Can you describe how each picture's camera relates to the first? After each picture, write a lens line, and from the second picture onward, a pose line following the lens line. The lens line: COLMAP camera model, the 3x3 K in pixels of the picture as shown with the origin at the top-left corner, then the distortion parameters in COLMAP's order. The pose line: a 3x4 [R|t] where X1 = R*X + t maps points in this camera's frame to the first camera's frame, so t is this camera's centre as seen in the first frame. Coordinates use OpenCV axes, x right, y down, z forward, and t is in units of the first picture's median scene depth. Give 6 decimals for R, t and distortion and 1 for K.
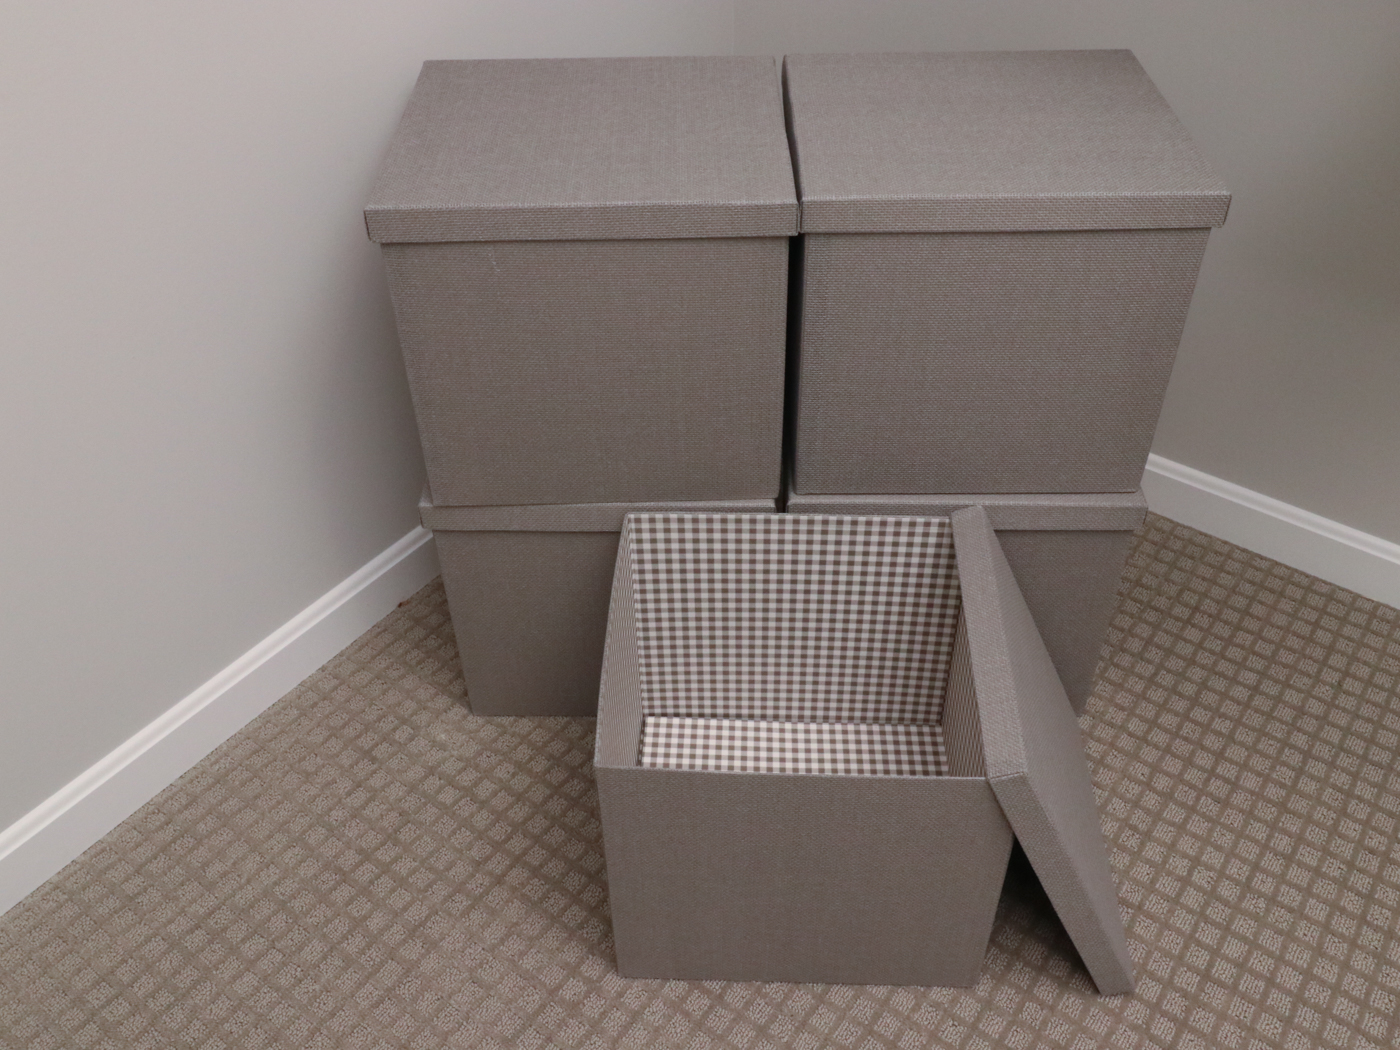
lens RADIAL K [[1273.8, 0, 710.9], [0, 1273.8, 518.7], [0, 0, 1]] dist [0.014864, -0.004155]
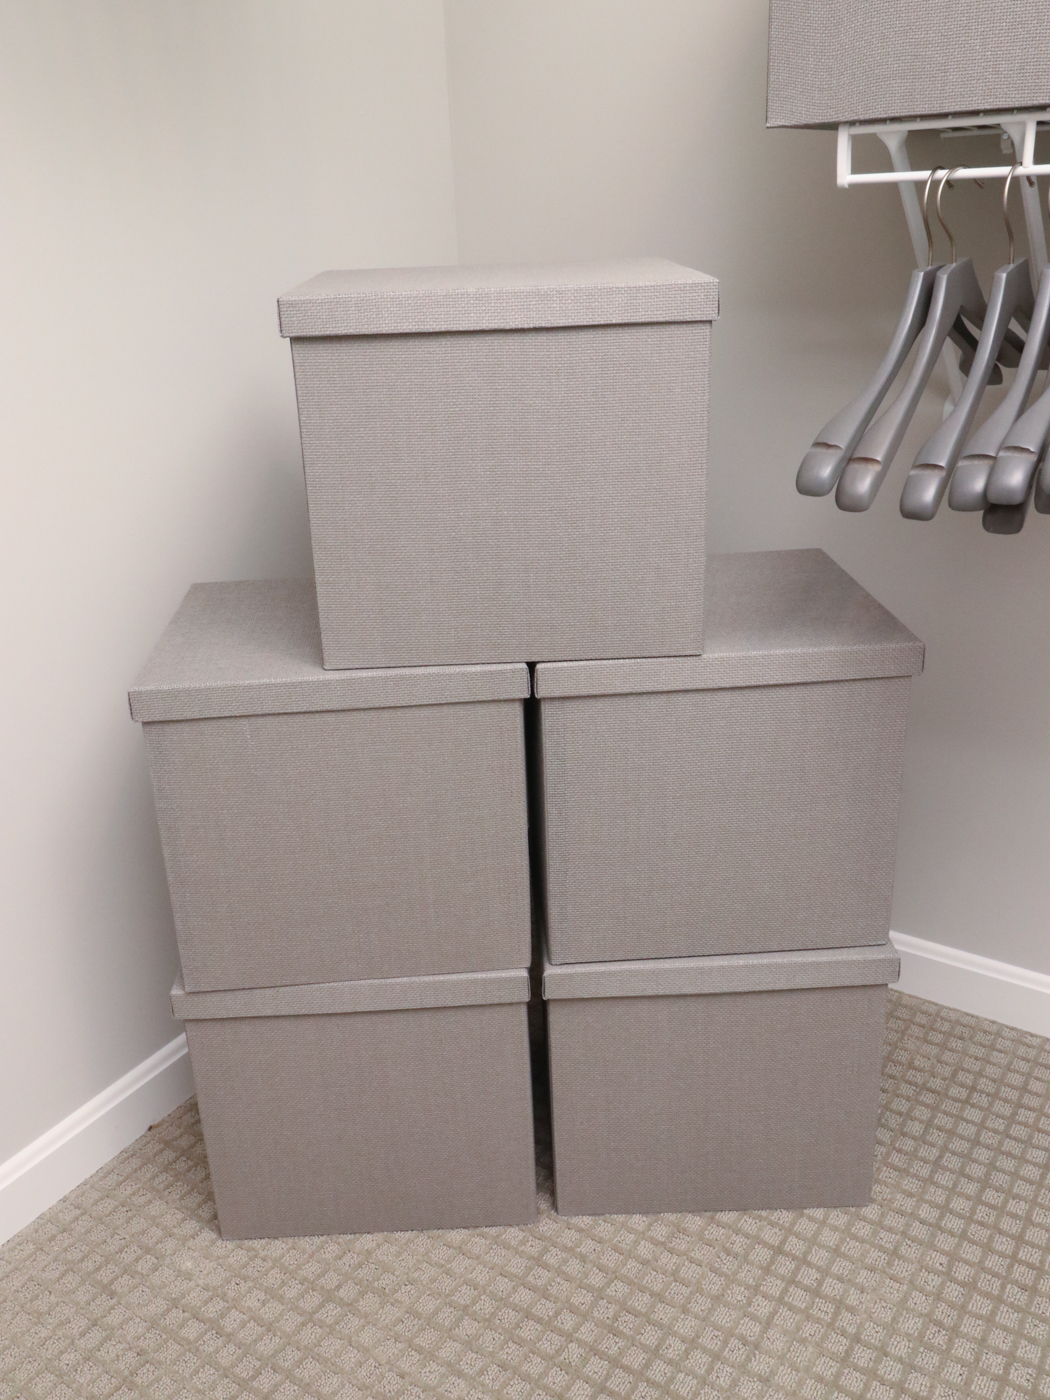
lens RADIAL K [[1258.2, 0, 496.3], [0, 1258.2, 690.8], [0, 0, 1]] dist [0.006969, 0.000583]
pose [[0.999038, -0.039873, 0.018239, 0.013328], [0.043601, 0.947380, -0.317127, 0.077238], [-0.004634, 0.317618, 0.948208, -0.003413]]
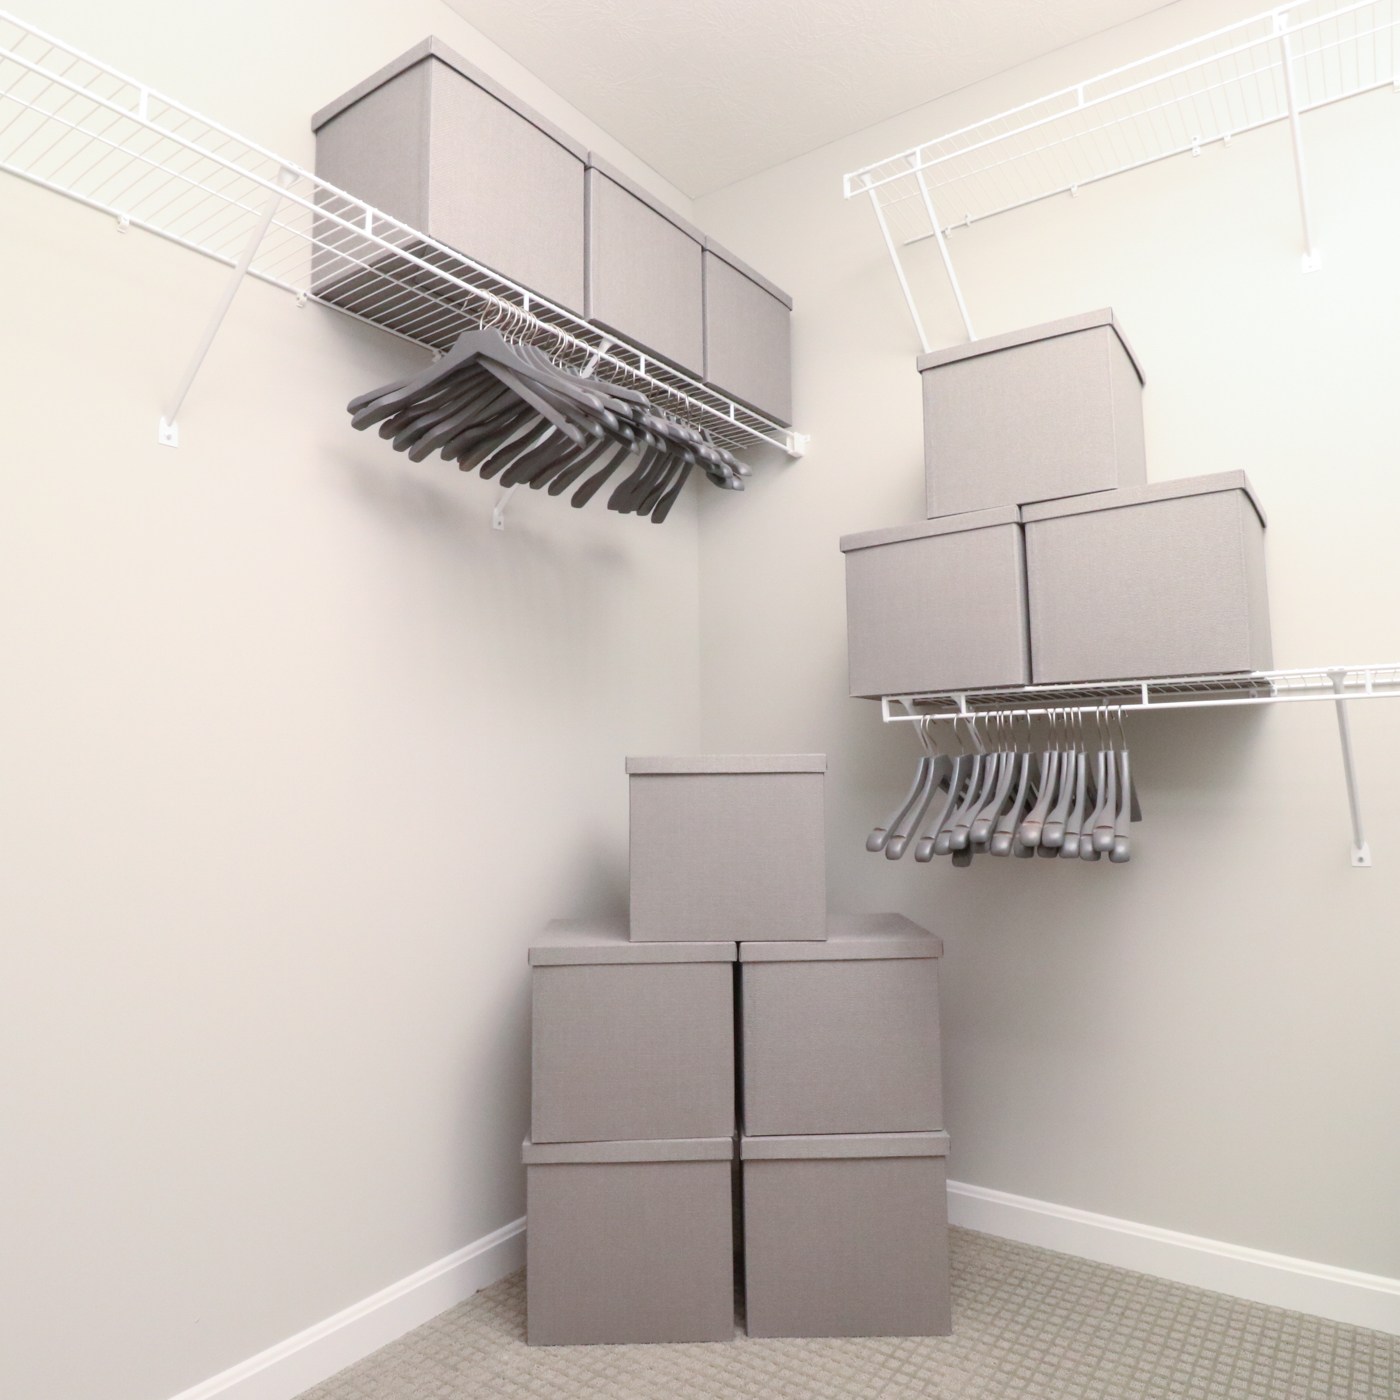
lens RADIAL K [[1011.9, 0, 671.4], [0, 1011.9, 681.9], [0, 0, 1]] dist [-0.004416, -0.002502]
pose [[0.999920, 0.003660, -0.012098, -0.015330], [-0.011189, 0.701444, -0.712636, 0.451052], [0.005878, 0.712715, 0.701429, -0.332715]]
